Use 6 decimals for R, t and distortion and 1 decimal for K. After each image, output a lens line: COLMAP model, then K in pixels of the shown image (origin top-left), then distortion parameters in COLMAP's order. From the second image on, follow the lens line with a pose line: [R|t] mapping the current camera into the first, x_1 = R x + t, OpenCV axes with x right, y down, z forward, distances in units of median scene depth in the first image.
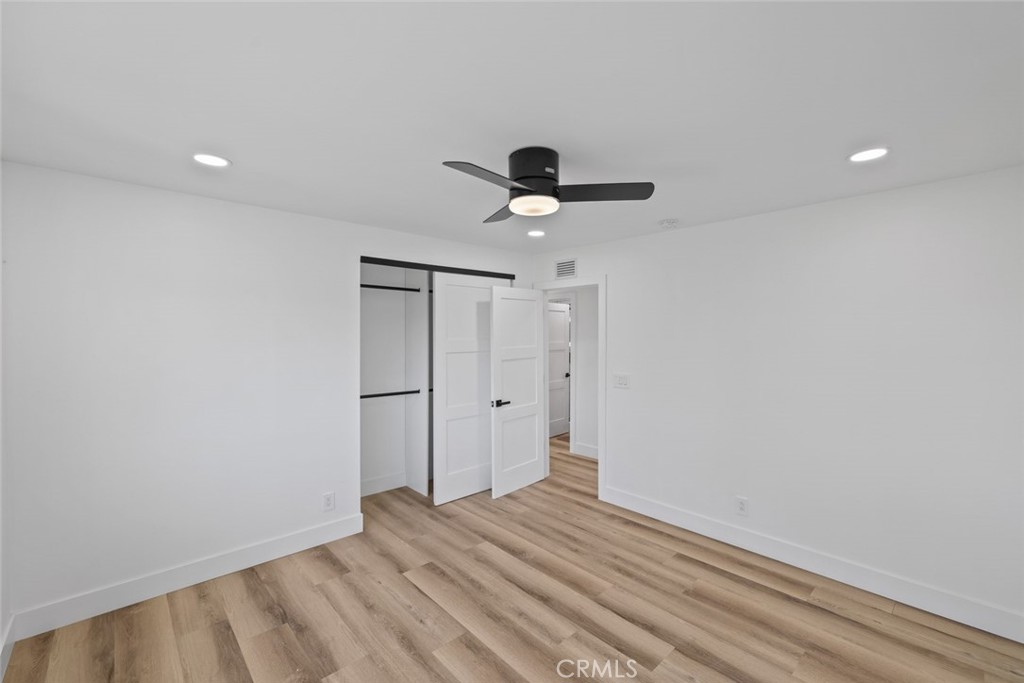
lens RADIAL K [[442.7, 0, 511.1], [0, 442.7, 337.6], [0, 0, 1]] dist [0.000733, 0.000035]
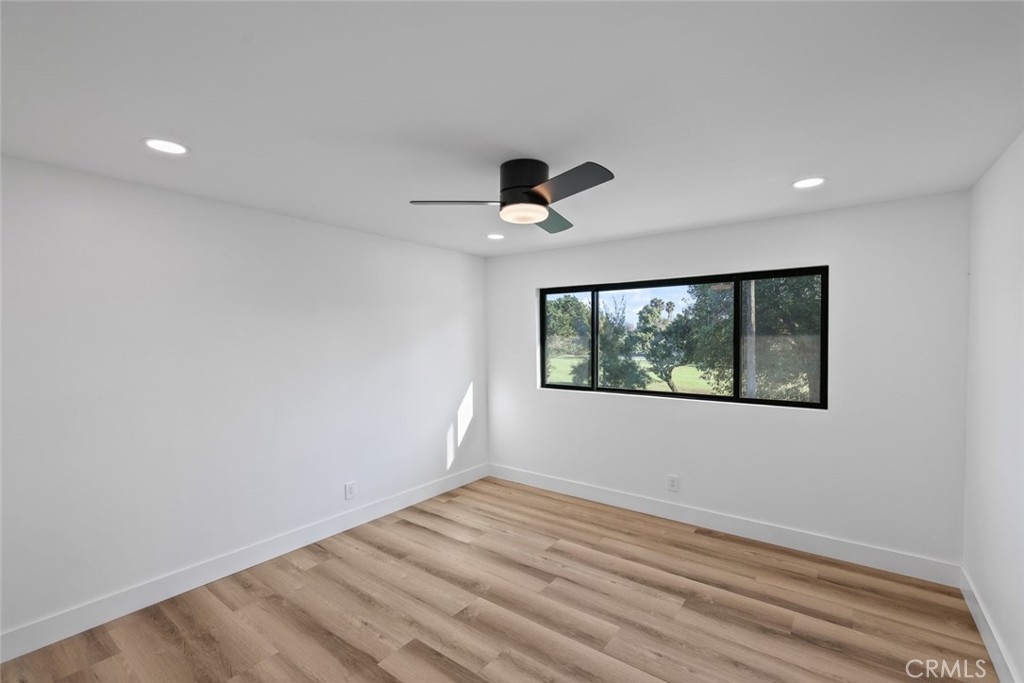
lens RADIAL K [[442.7, 0, 513.7], [0, 442.7, 339.0], [0, 0, 1]] dist [0.000733, 0.000035]
pose [[-0.983938, 0.003835, -0.178467, 0.247149], [0.000734, 0.999848, 0.017438, 0.004944], [0.178507, 0.017027, -0.983791, 1.911537]]
